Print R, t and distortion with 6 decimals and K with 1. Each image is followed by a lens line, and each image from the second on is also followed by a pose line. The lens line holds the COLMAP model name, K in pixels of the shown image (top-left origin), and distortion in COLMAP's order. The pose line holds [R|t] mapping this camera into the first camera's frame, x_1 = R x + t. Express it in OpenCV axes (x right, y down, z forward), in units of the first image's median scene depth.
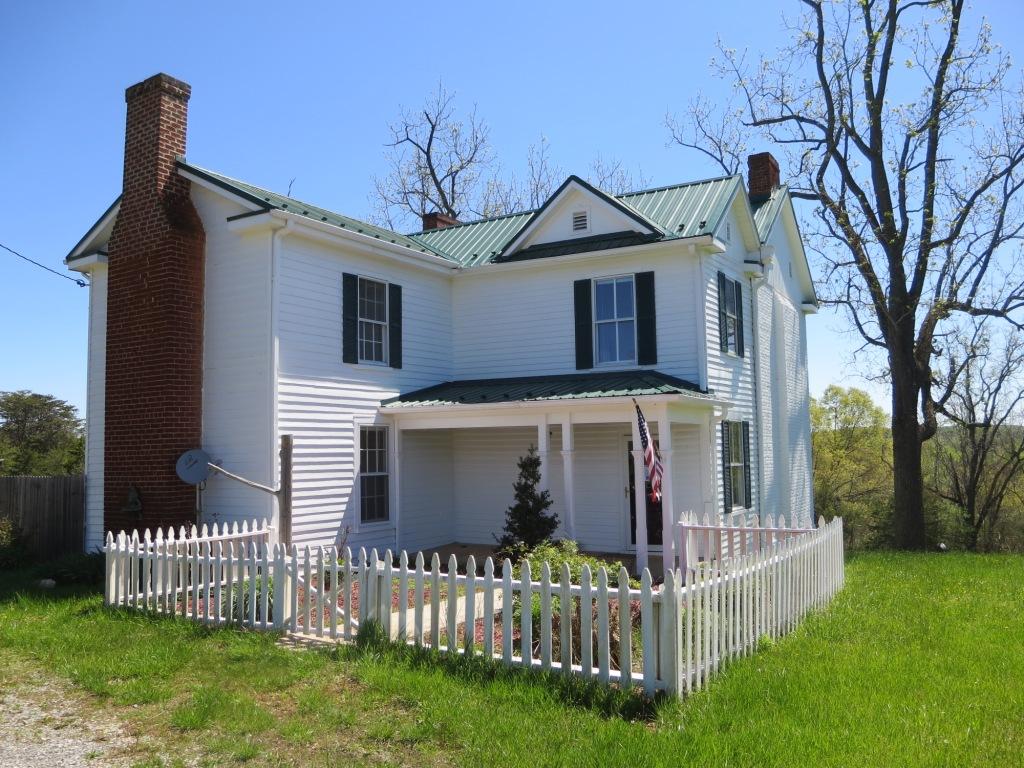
lens RADIAL K [[793.7, 0, 512.0], [0, 793.7, 384.0], [0, 0, 1]] dist [-0.073488, 0.001994]
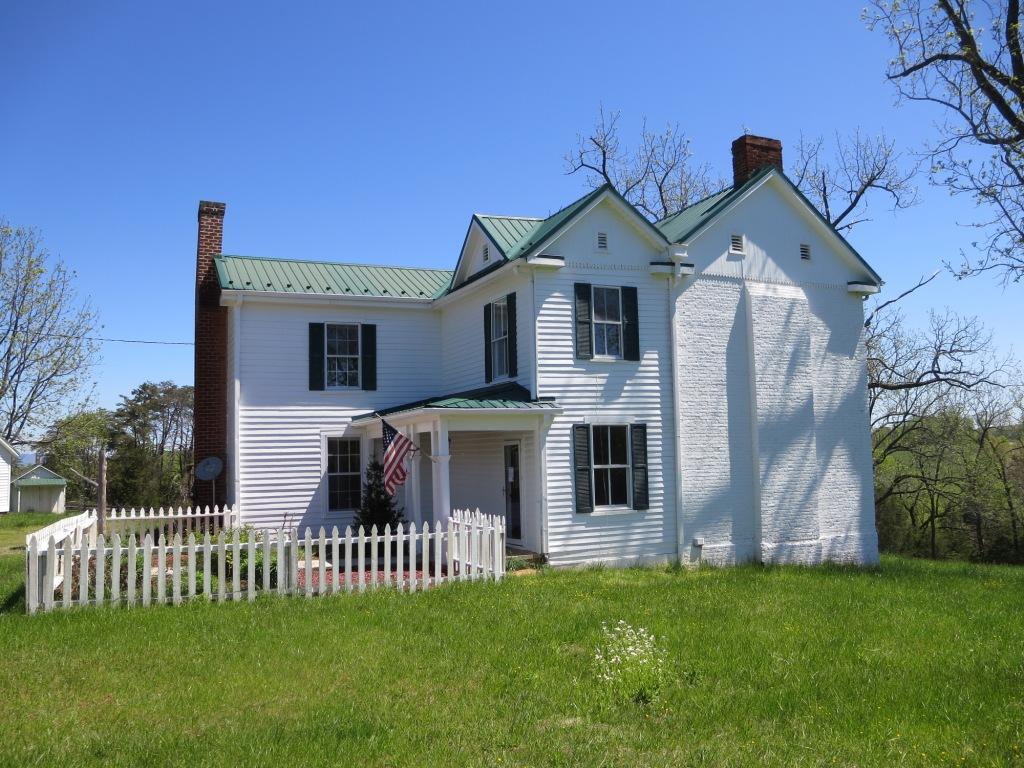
lens RADIAL K [[793.7, 0, 512.0], [0, 793.7, 384.0], [0, 0, 1]] dist [-0.073488, 0.001994]
pose [[0.835790, -0.056999, -0.546082, 0.779246], [0.057976, 0.998198, -0.015456, 0.002546], [0.545979, -0.018741, 0.837589, 0.066278]]
